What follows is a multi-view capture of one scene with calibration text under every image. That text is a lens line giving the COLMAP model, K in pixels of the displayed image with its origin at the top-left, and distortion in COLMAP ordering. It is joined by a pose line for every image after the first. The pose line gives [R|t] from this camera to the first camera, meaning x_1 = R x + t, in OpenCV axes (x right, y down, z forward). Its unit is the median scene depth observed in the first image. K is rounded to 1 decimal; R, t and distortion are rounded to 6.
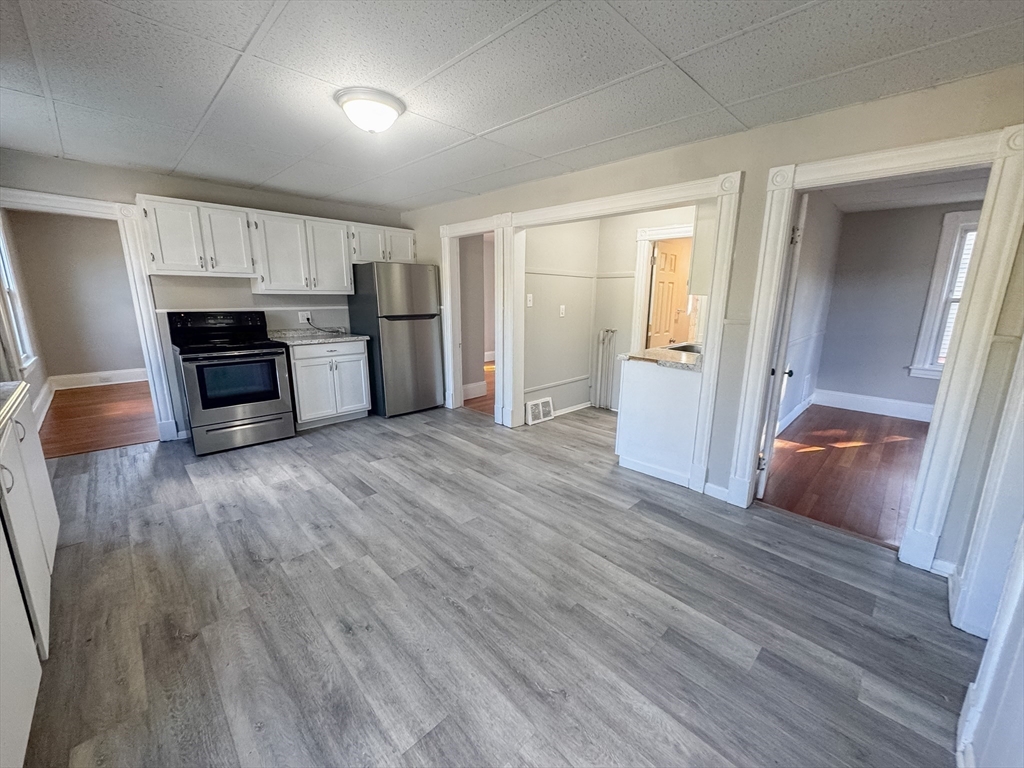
lens RADIAL K [[406.0, 0, 513.8], [0, 406.0, 381.6], [0, 0, 1]] dist [-0.001119, -0.000174]
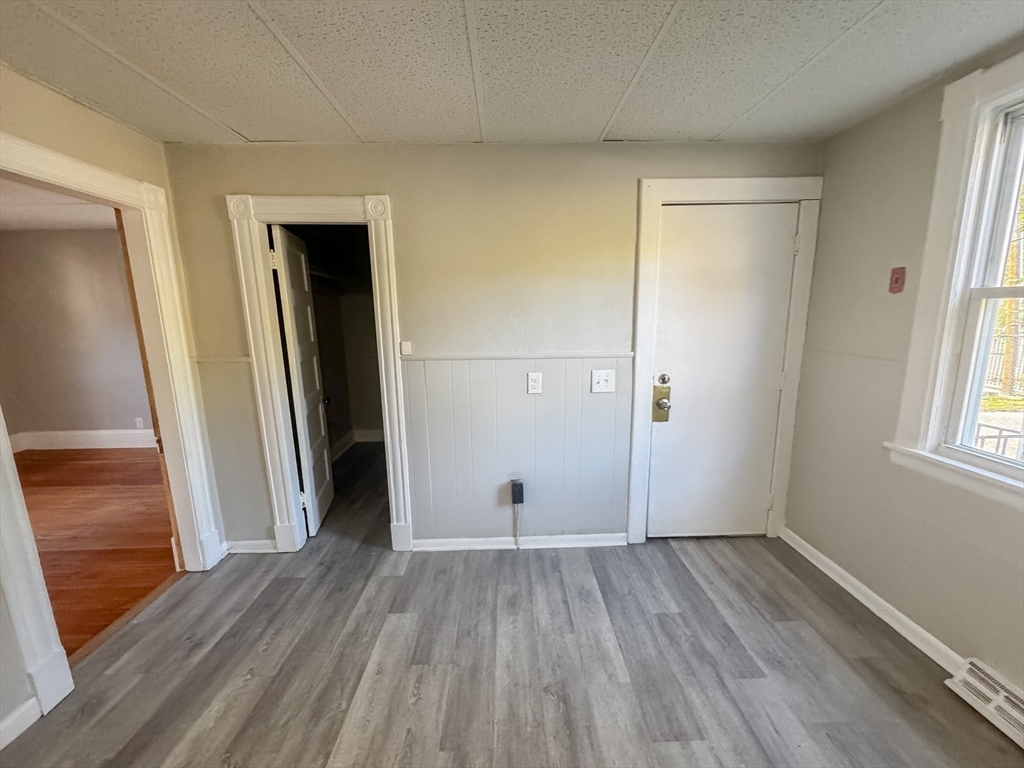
lens RADIAL K [[406.0, 0, 510.4], [0, 406.0, 386.4], [0, 0, 1]] dist [-0.001119, -0.000174]
pose [[-0.719829, -0.123837, 0.683016, -0.226903], [0.155570, 0.930148, 0.332600, -0.185441], [-0.676494, 0.345672, -0.650282, 0.746383]]
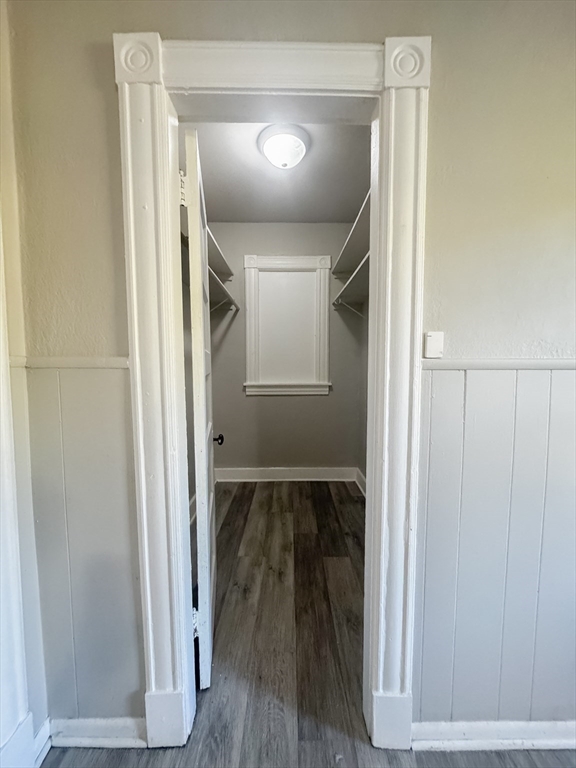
lens RADIAL K [[304.5, 0, 286.6], [0, 304.5, 387.0], [0, 0, 1]] dist [-0.001119, -0.000174]
pose [[-0.708668, -0.053859, 0.703483, 0.369102], [0.144604, 0.964828, 0.219538, -0.068298], [-0.690565, 0.257306, -0.675954, 0.658330]]
